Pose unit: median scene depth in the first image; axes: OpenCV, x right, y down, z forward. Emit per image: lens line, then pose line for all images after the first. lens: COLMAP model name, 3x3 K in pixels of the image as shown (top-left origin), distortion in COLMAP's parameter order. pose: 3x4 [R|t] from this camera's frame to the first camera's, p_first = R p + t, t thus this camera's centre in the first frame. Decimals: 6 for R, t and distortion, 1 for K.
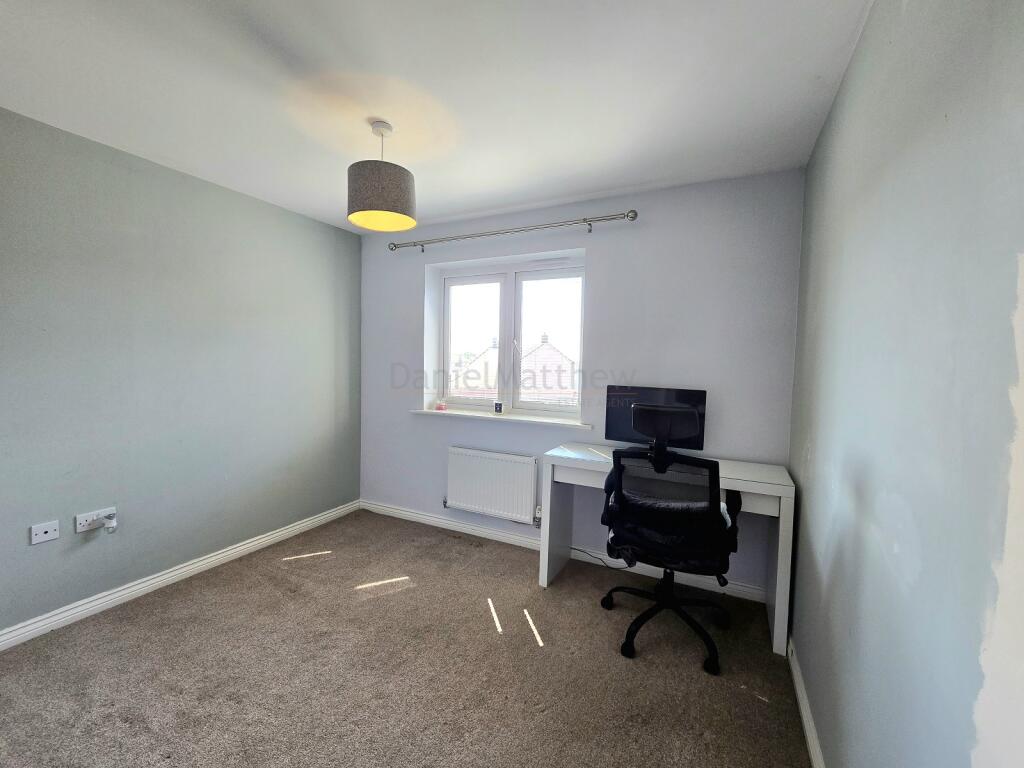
lens RADIAL K [[415.5, 0, 515.8], [0, 415.5, 385.6], [0, 0, 1]] dist [-0.001783, -0.000074]
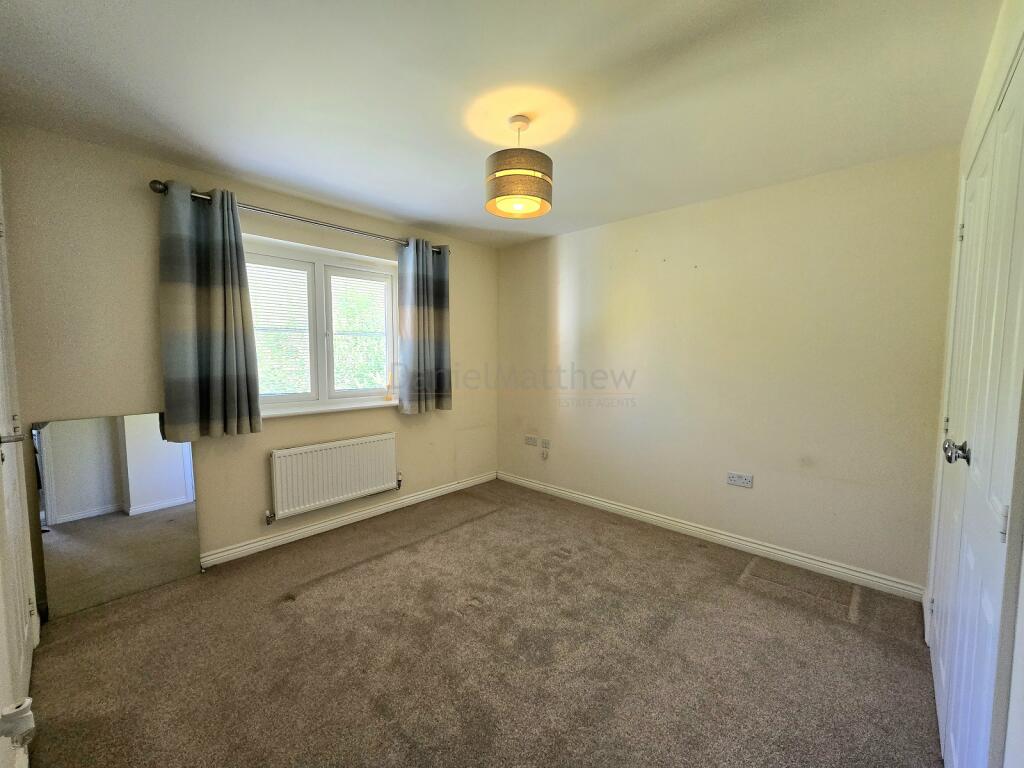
lens RADIAL K [[415.5, 0, 515.8], [0, 415.5, 385.6], [0, 0, 1]] dist [-0.001783, -0.000074]
pose [[0.277329, -0.091803, 0.956379, -0.875200], [0.040980, 0.995649, 0.083689, -0.045288], [-0.959901, 0.015983, 0.279885, 0.269880]]
